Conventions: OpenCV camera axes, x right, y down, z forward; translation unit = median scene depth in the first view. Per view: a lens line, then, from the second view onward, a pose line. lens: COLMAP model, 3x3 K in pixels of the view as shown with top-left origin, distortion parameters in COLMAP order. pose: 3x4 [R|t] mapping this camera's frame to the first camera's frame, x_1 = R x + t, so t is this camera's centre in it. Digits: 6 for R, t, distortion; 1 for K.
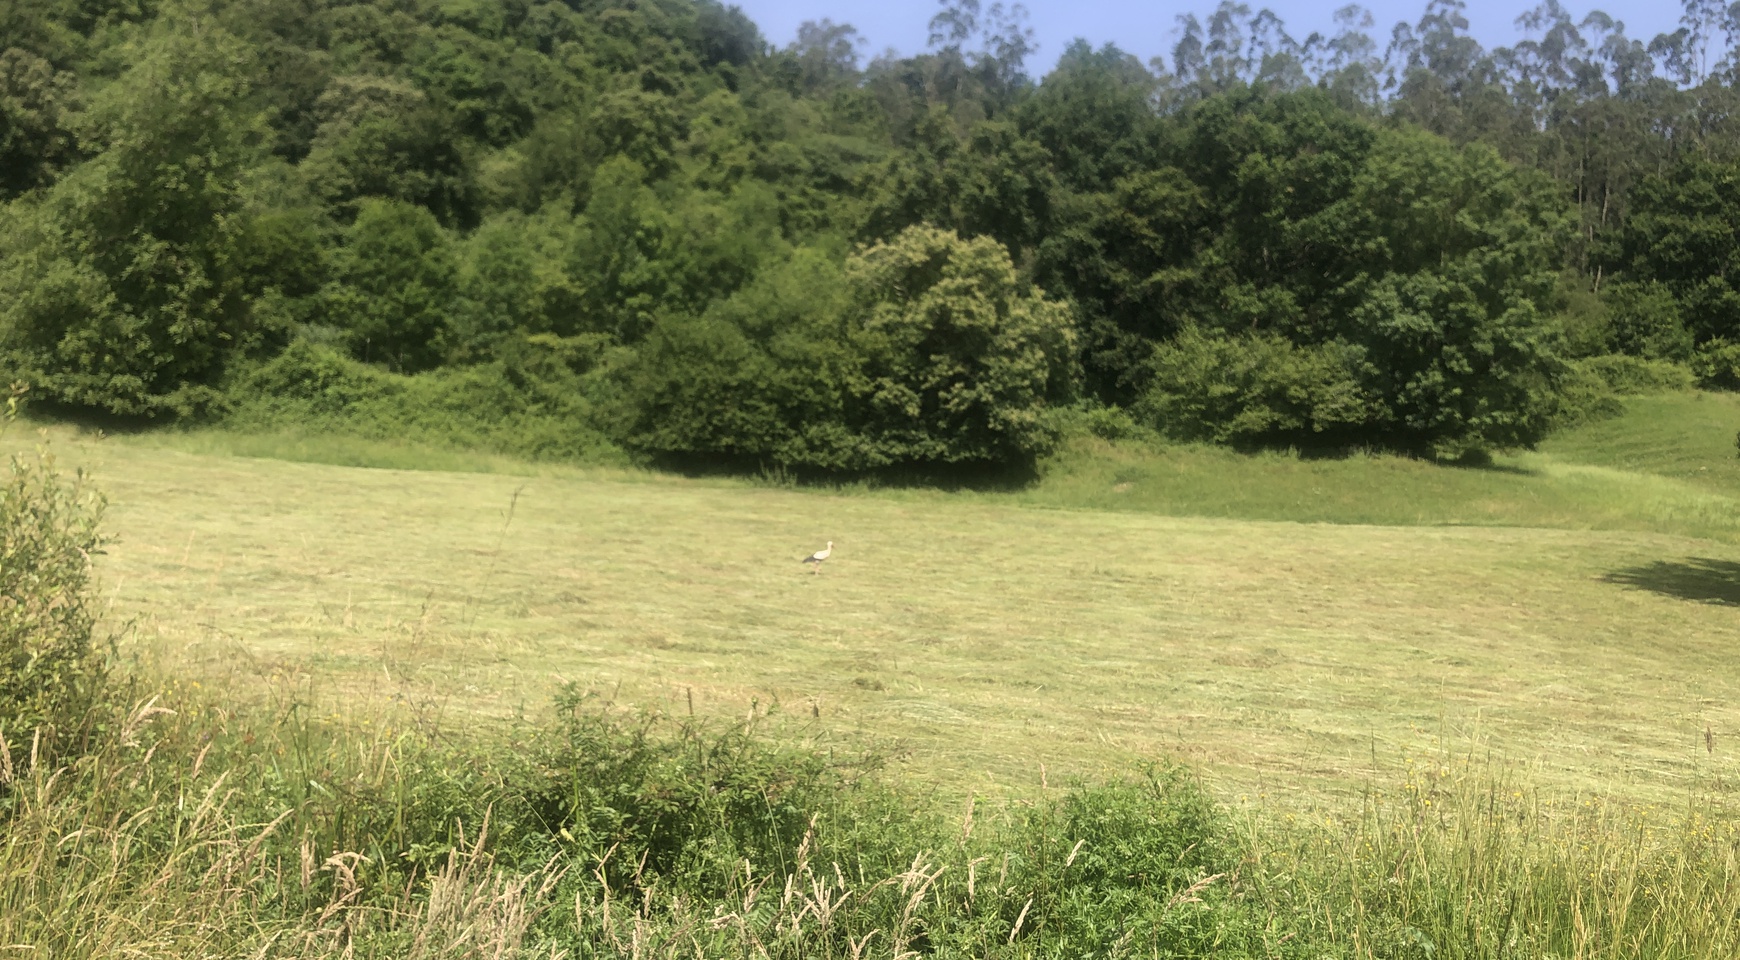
lens RADIAL K [[1425.6, 0, 877.0], [0, 1425.6, 494.7], [0, 0, 1]] dist [0.003134, 0.007201]
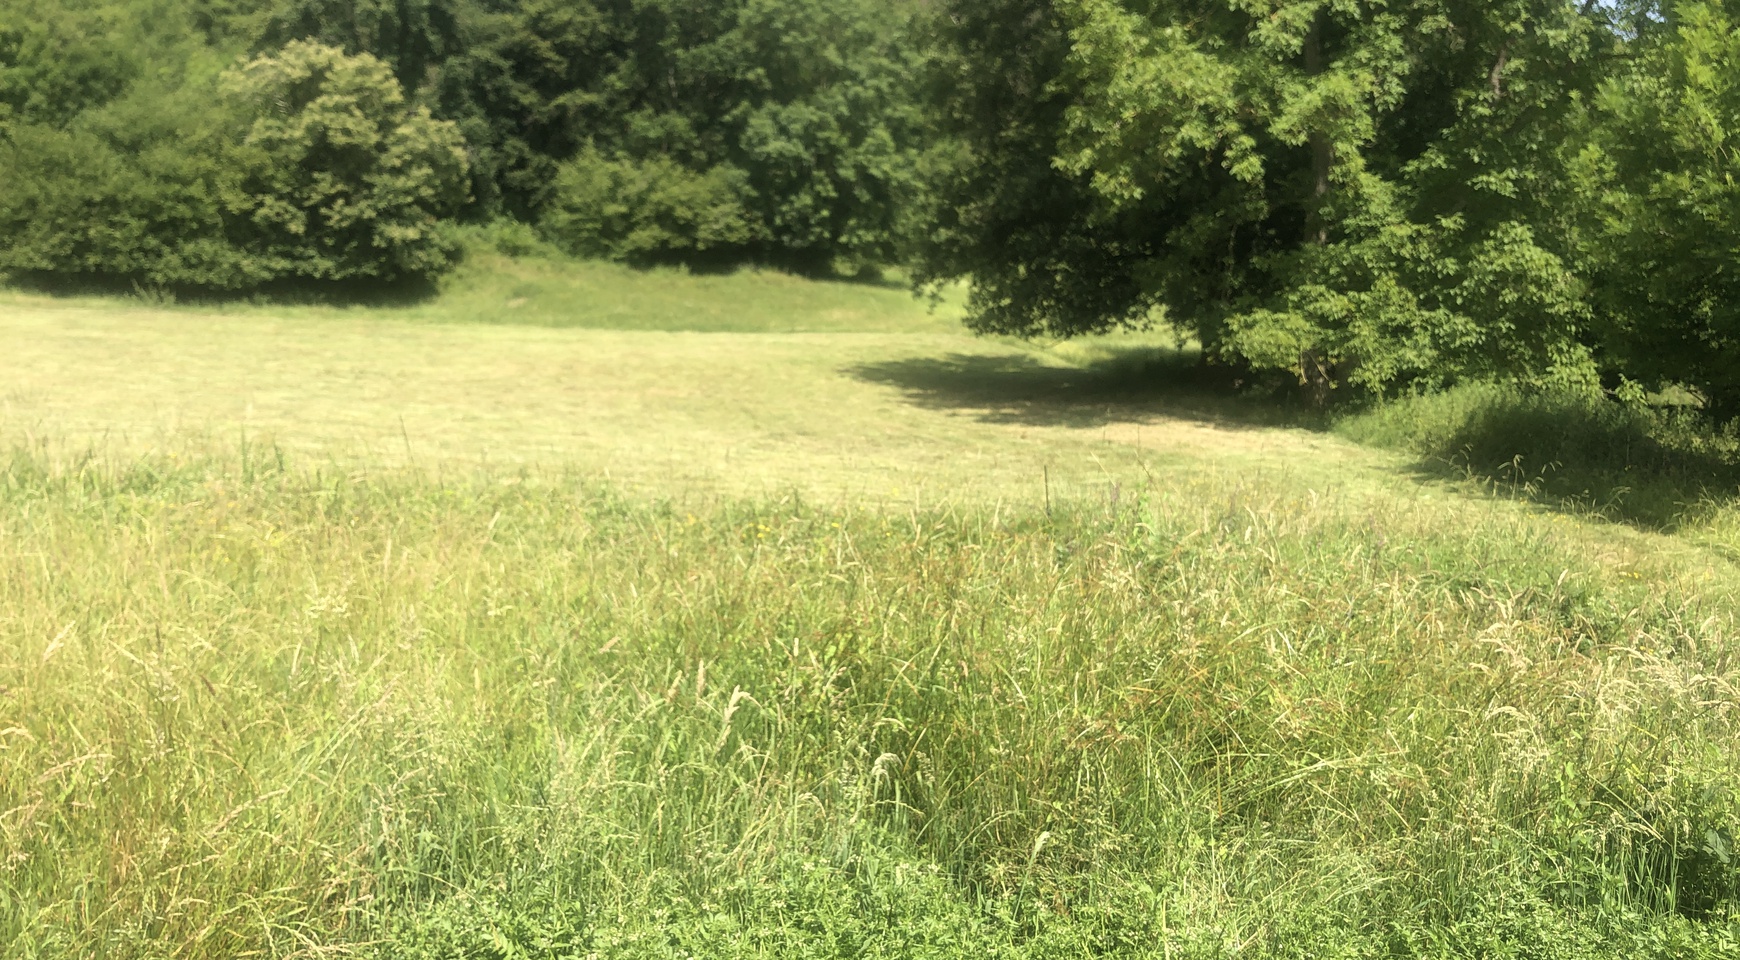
lens RADIAL K [[1443.5, 0, 870.0], [0, 1443.5, 480.0], [0, 0, 1]] dist [-0.008663, -0.014102]
pose [[0.955217, -0.045810, 0.292338, 0.100562], [0.013719, 0.993737, 0.110896, 0.010411], [-0.295587, -0.101919, 0.949864, -0.103268]]
